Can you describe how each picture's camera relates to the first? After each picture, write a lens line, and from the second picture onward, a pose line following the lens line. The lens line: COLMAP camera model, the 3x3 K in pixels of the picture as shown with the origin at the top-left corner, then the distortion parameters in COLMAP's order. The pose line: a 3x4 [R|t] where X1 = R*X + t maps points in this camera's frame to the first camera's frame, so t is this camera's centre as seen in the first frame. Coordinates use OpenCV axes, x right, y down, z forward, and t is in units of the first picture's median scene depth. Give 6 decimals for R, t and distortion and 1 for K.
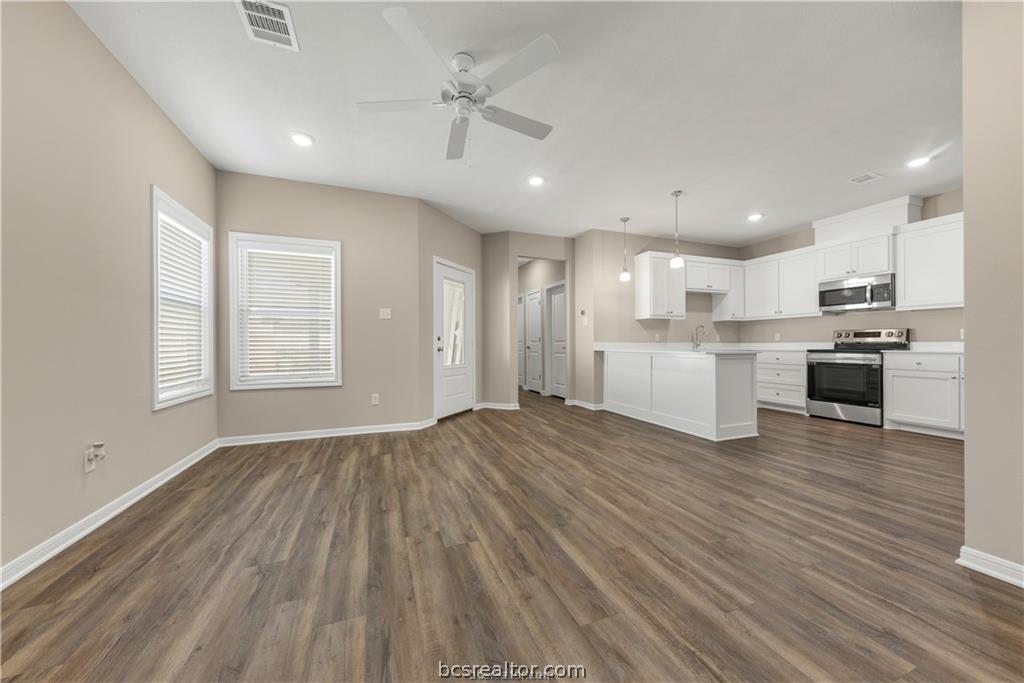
lens RADIAL K [[360.3, 0, 541.3], [0, 360.3, 343.6], [0, 0, 1]] dist [0.001983, -0.000870]
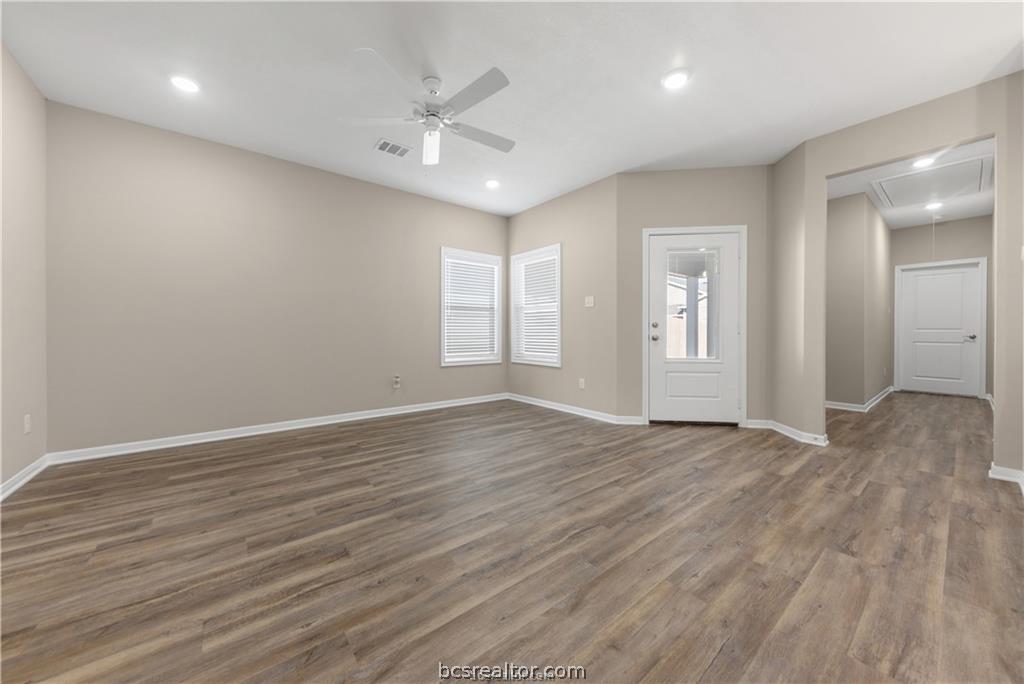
lens RADIAL K [[377.3, 0, 508.5], [0, 377.3, 336.6], [0, 0, 1]] dist [0.008125, -0.002625]
pose [[0.248648, 0.017868, -0.968429, 0.912852], [-0.001016, 0.999834, 0.018186, -0.006064], [0.968593, -0.003538, 0.248625, 0.843215]]
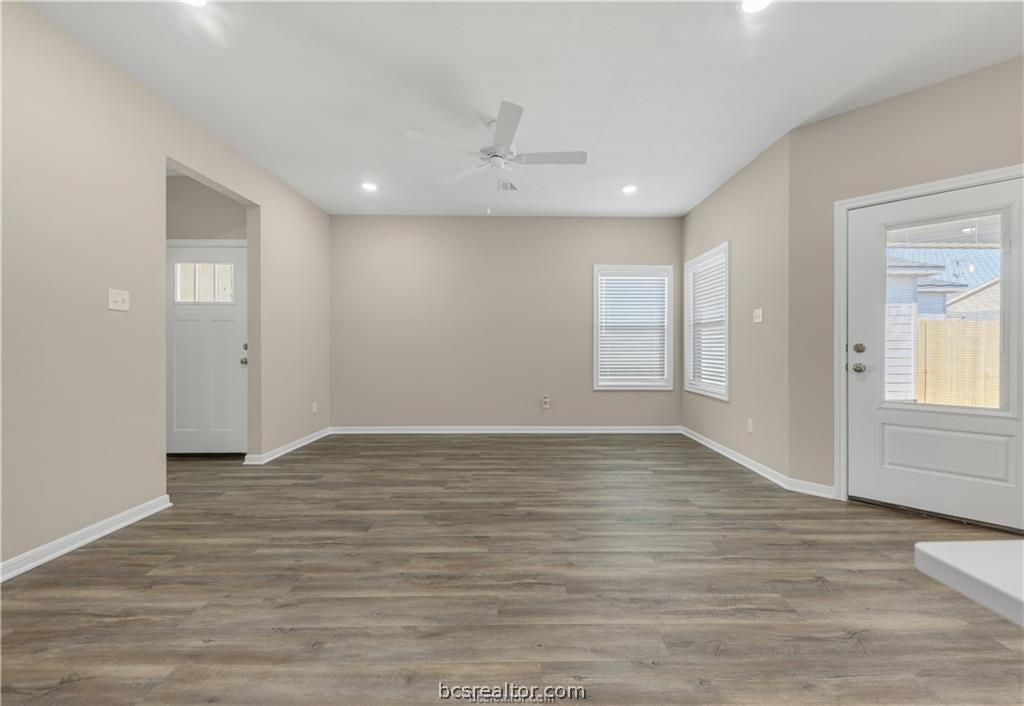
lens RADIAL K [[399.8, 0, 517.8], [0, 399.8, 352.4], [0, 0, 1]] dist [0.006867, -0.000950]
pose [[-0.417611, 0.019463, -0.908417, 0.895264], [0.004041, 0.999800, 0.019563, -0.041756], [0.908617, 0.004498, -0.417606, 1.474773]]
